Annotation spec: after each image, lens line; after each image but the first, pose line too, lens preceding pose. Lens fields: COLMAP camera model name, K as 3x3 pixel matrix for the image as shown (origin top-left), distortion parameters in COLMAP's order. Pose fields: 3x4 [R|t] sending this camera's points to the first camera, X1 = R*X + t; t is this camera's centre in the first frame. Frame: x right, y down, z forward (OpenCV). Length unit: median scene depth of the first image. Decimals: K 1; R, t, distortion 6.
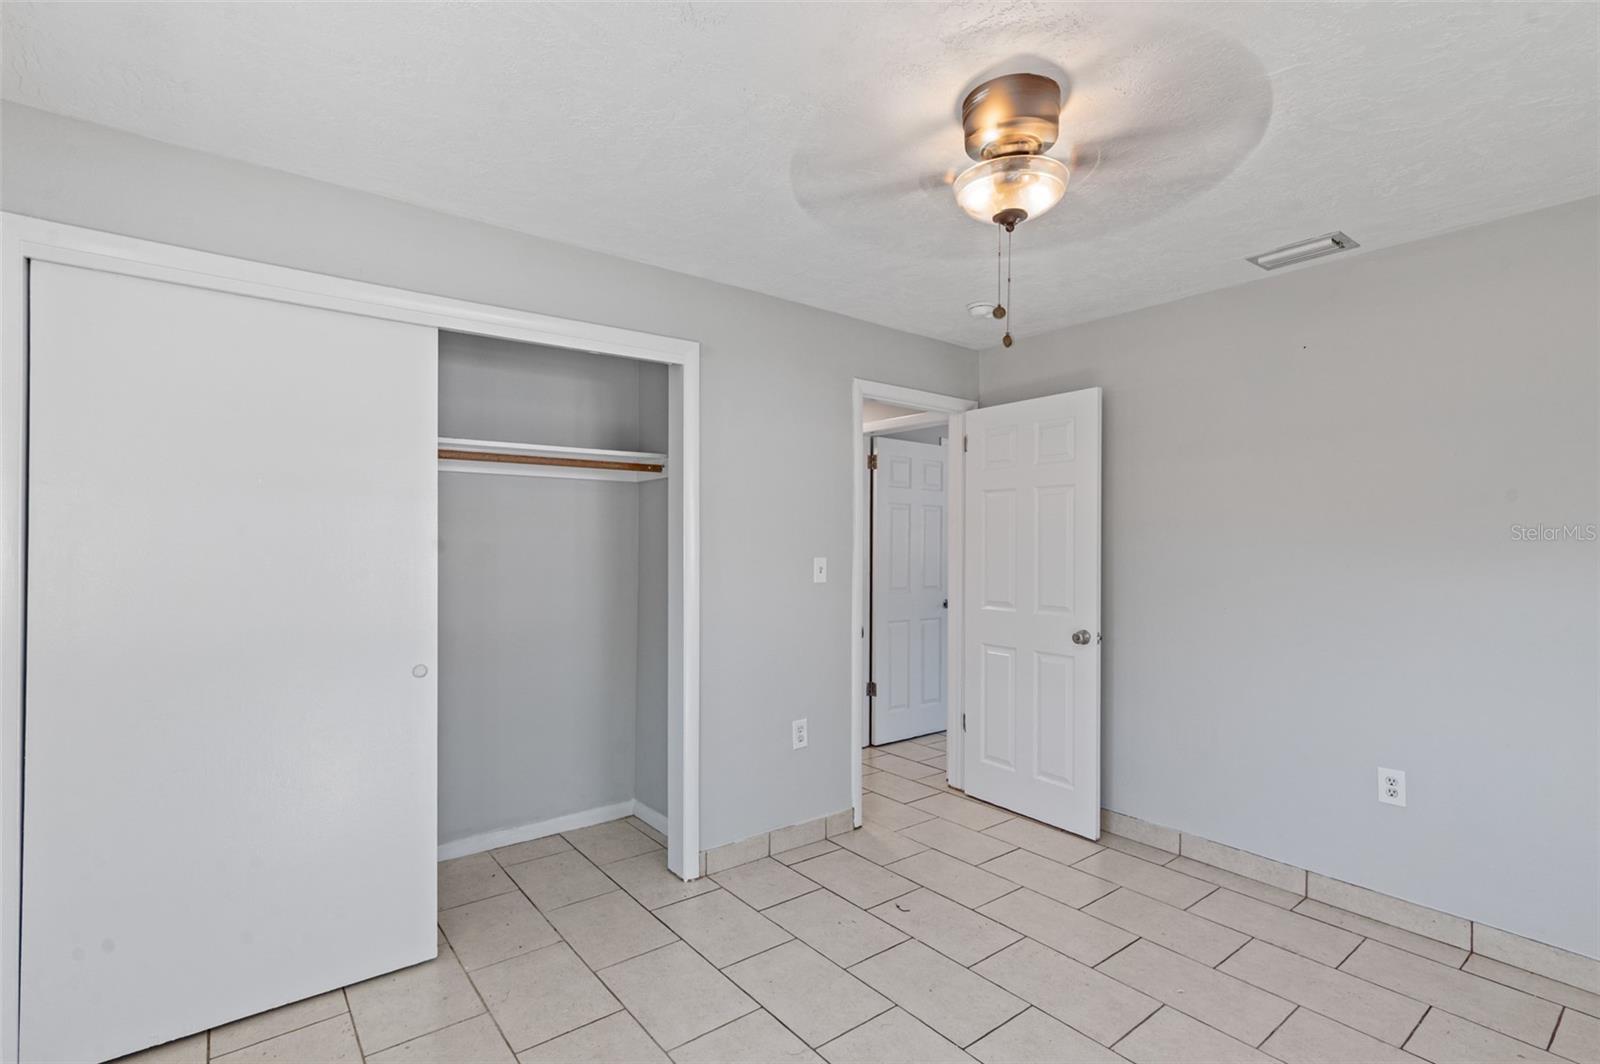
lens RADIAL K [[740.5, 0, 795.6], [0, 740.5, 550.0], [0, 0, 1]] dist [0.000396, 0.000478]
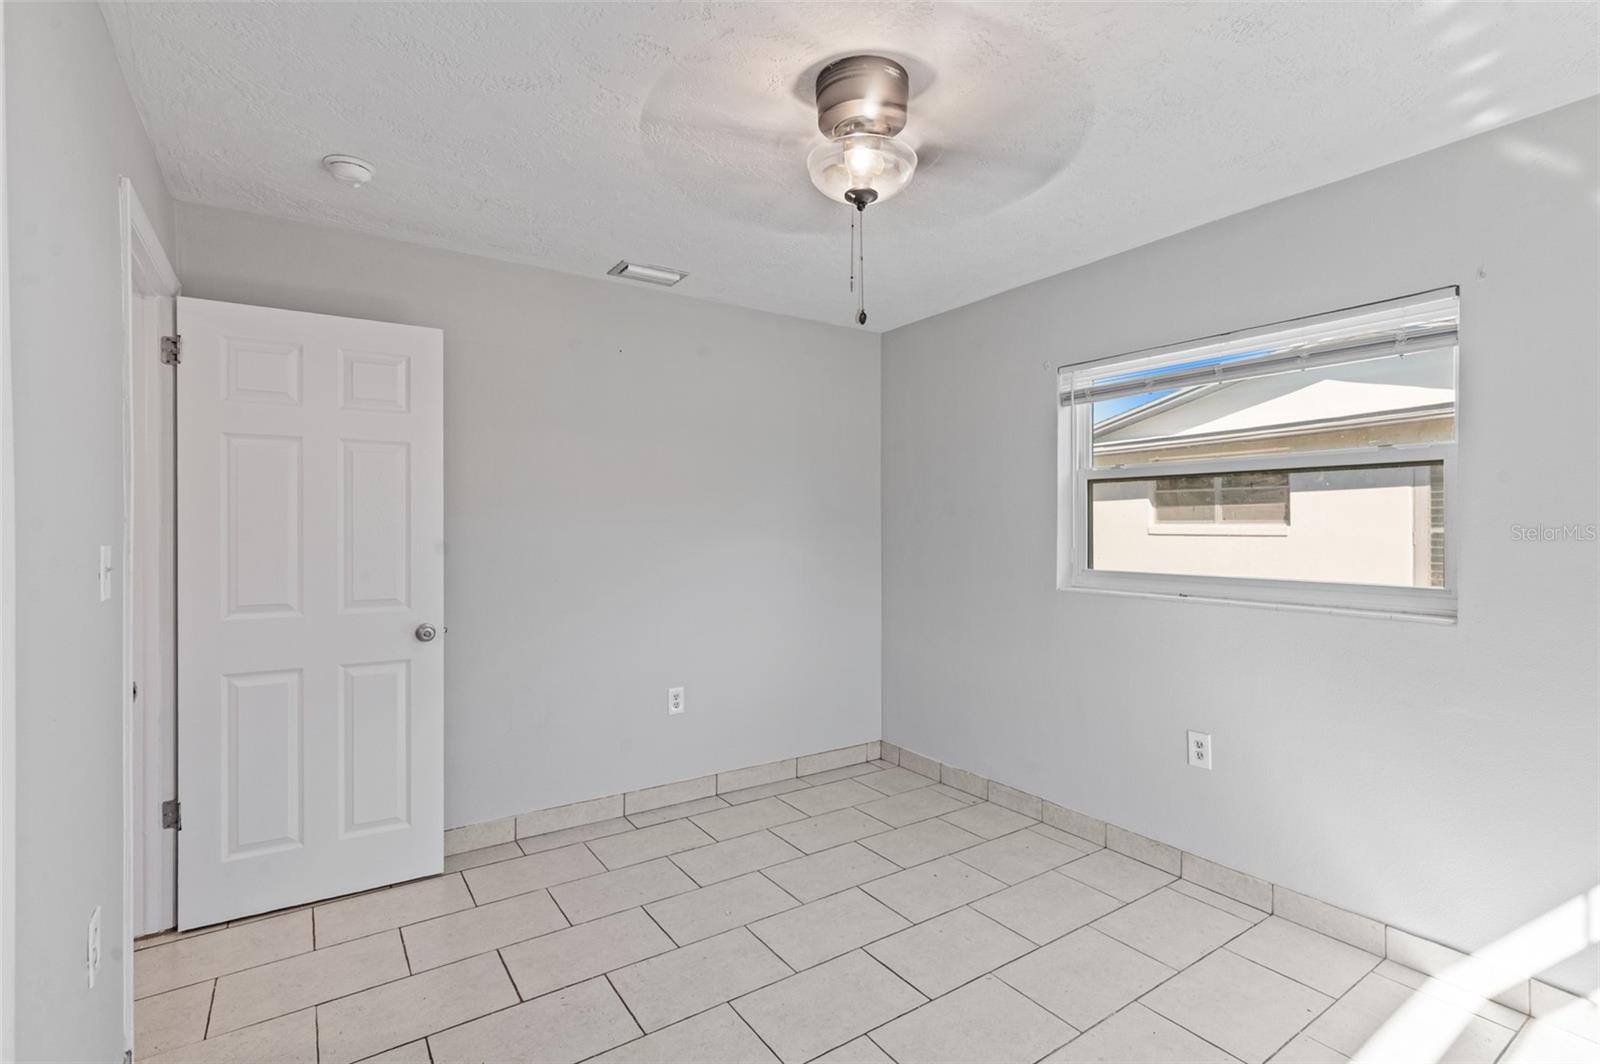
lens RADIAL K [[734.4, 0, 800.0], [0, 734.4, 532.0], [0, 0, 1]] dist [0.000859, 0.000423]
pose [[0.067806, -0.016389, 0.997564, -0.412718], [0.005752, 0.999855, 0.016036, -0.003335], [-0.997682, 0.004651, 0.067891, 0.572884]]
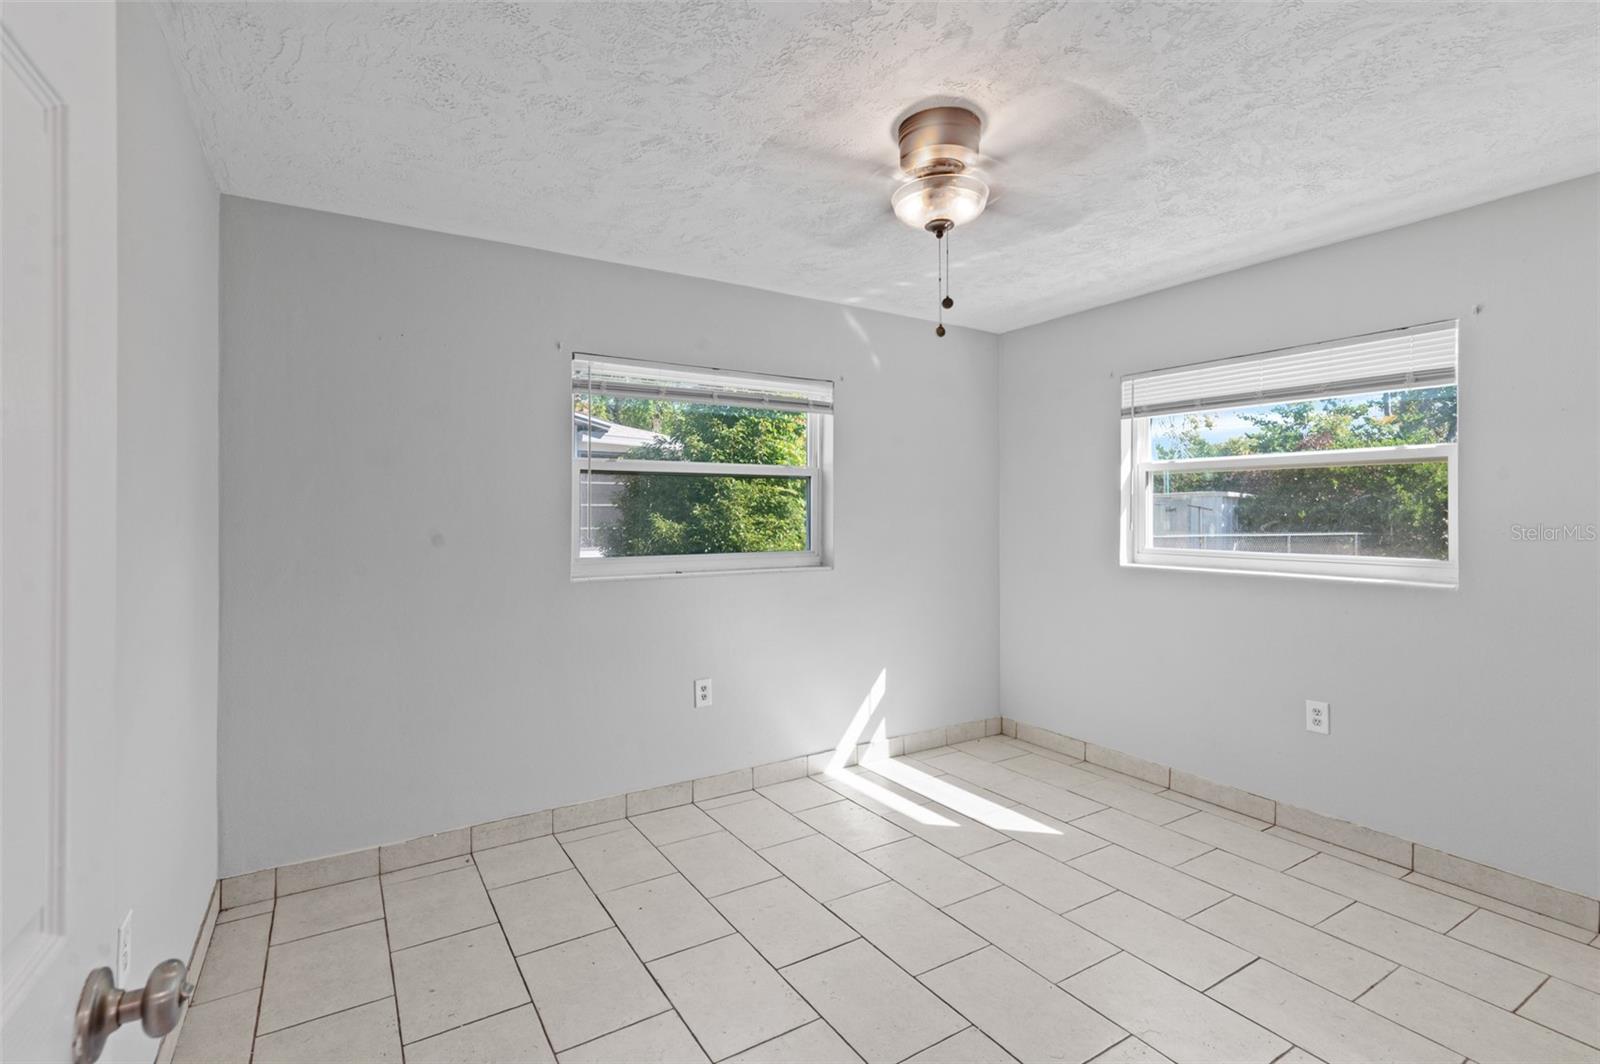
lens RADIAL K [[734.4, 0, 800.0], [0, 734.4, 532.0], [0, 0, 1]] dist [0.000859, 0.000423]
pose [[-0.994577, -0.006325, 0.103810, 0.217236], [-0.003255, 0.999553, 0.029711, -0.002861], [-0.103952, 0.029212, -0.994153, 1.225153]]
